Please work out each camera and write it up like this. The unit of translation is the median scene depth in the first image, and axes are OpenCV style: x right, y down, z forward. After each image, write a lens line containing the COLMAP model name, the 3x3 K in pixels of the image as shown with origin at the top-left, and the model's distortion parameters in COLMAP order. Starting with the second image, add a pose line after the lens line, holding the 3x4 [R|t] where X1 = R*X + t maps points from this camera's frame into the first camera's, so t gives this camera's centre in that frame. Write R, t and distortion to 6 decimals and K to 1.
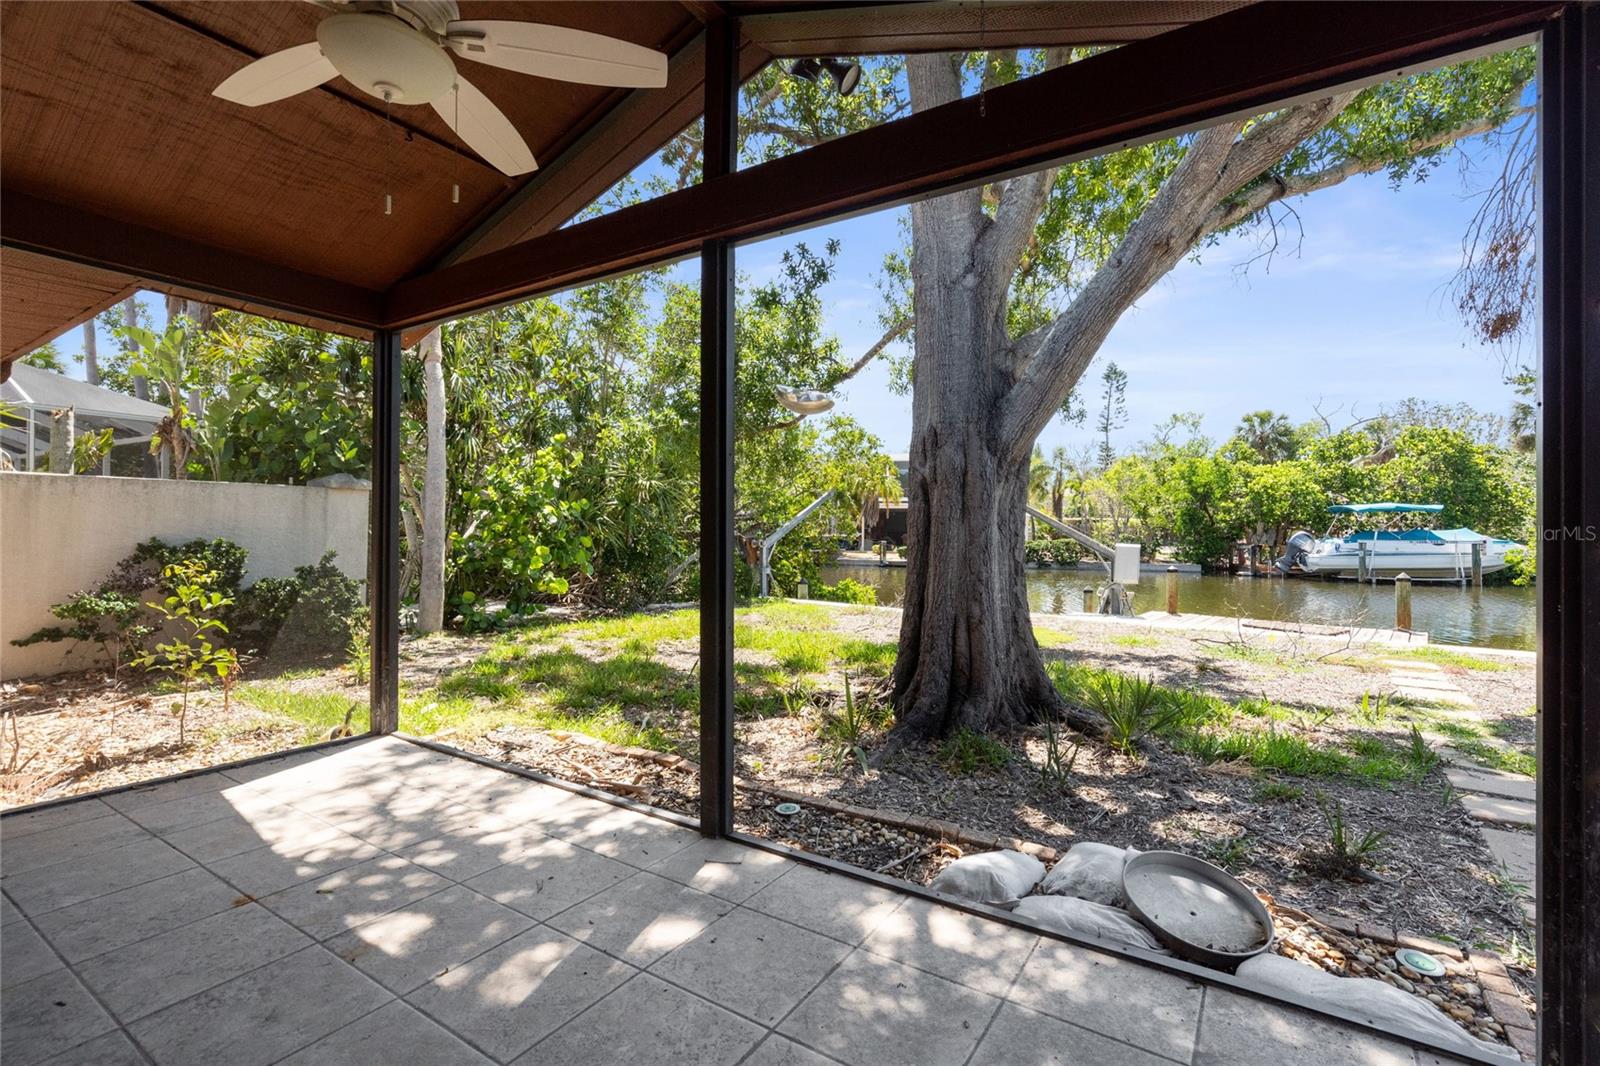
lens RADIAL K [[734.3, 0, 800.0], [0, 734.3, 533.0], [0, 0, 1]] dist [0.003599, 0.000068]
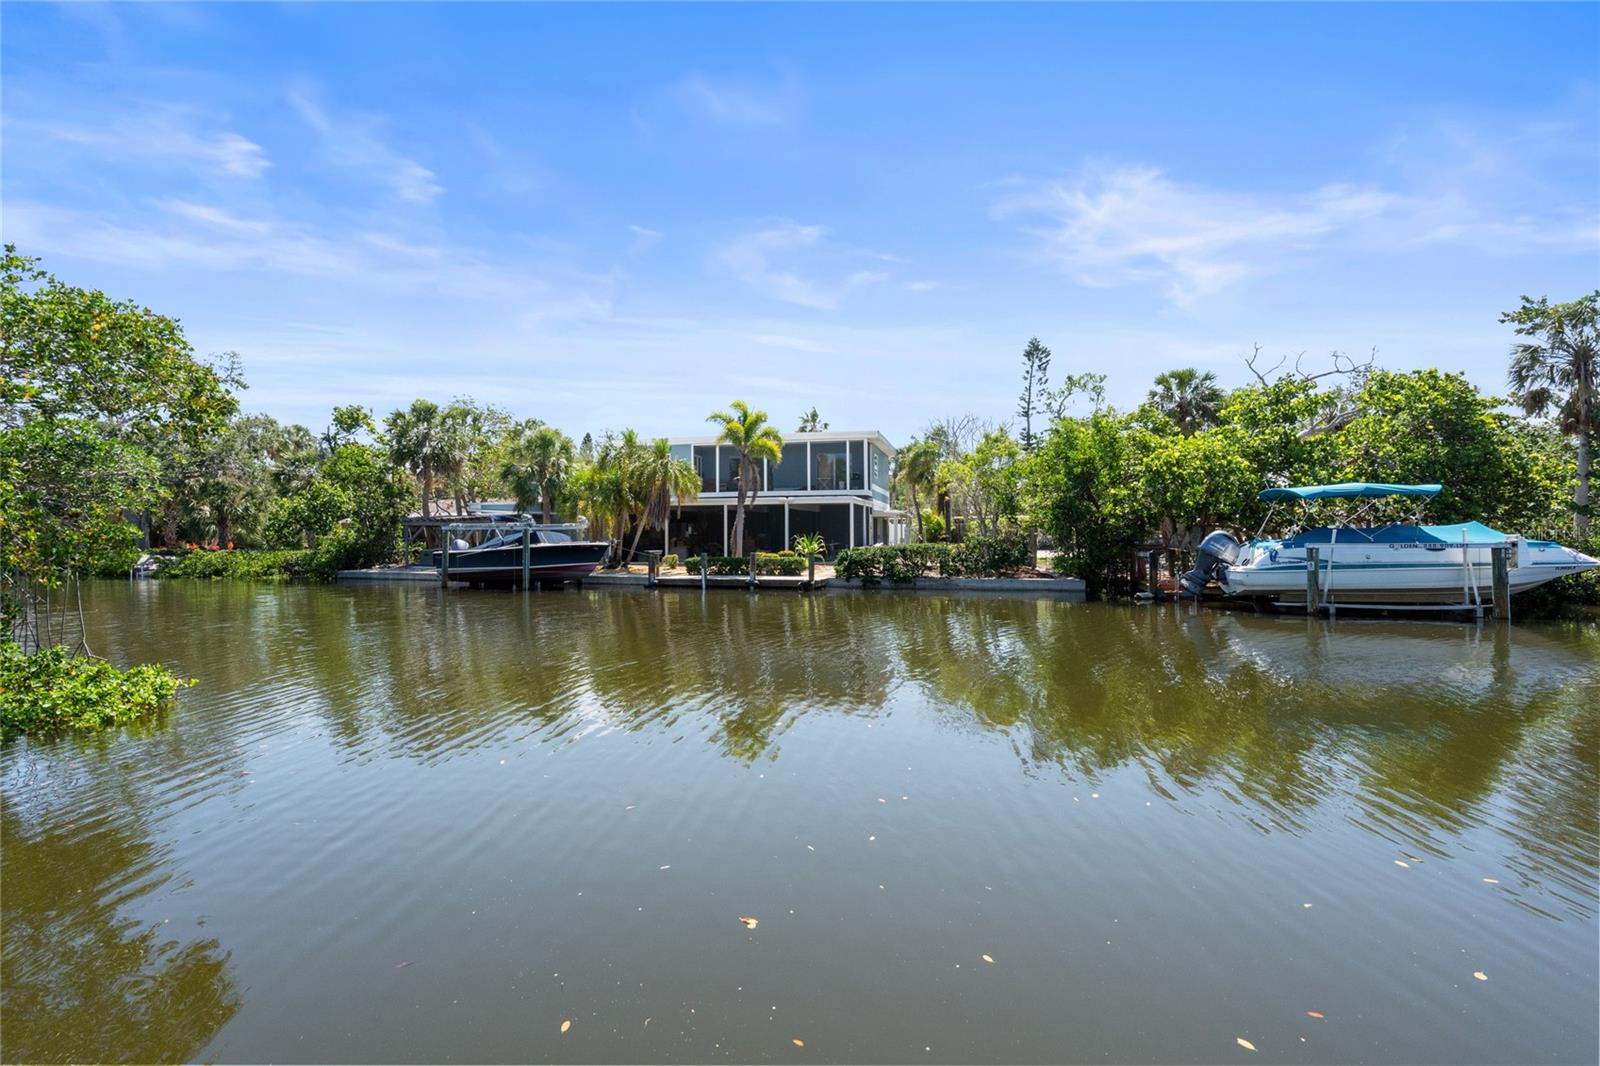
lens RADIAL K [[721.2, 0, 800.0], [0, 721.2, 533.0], [0, 0, 1]] dist [-0.000261, 0.000387]
pose [[0.999376, -0.013224, 0.032747, 0.284578], [0.013320, 0.999908, -0.002711, -0.002600], [-0.032708, 0.003145, 0.999460, 0.370005]]
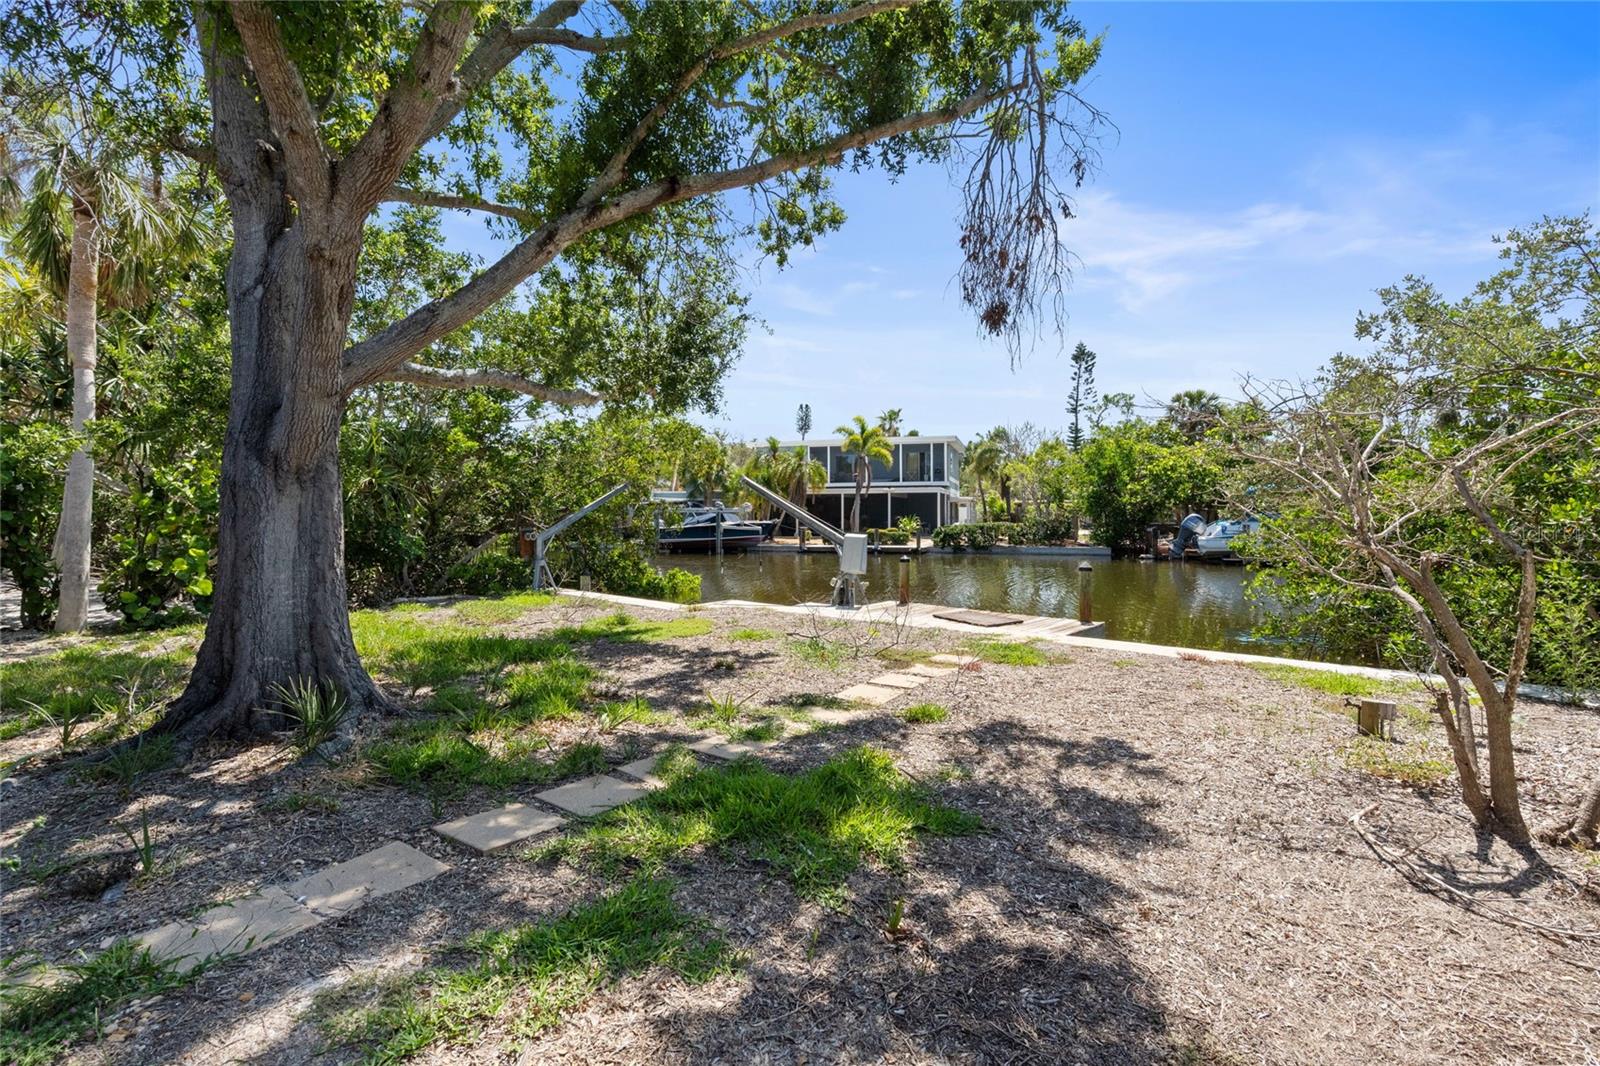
lens RADIAL K [[730.4, 0, 800.1], [0, 730.4, 519.3], [0, 0, 1]] dist [-0.001746, 0.000089]
pose [[0.999604, -0.011248, -0.025780, 0.166417], [0.011349, 0.999928, 0.003807, -0.004152], [0.025736, -0.004098, 0.999660, 0.001801]]
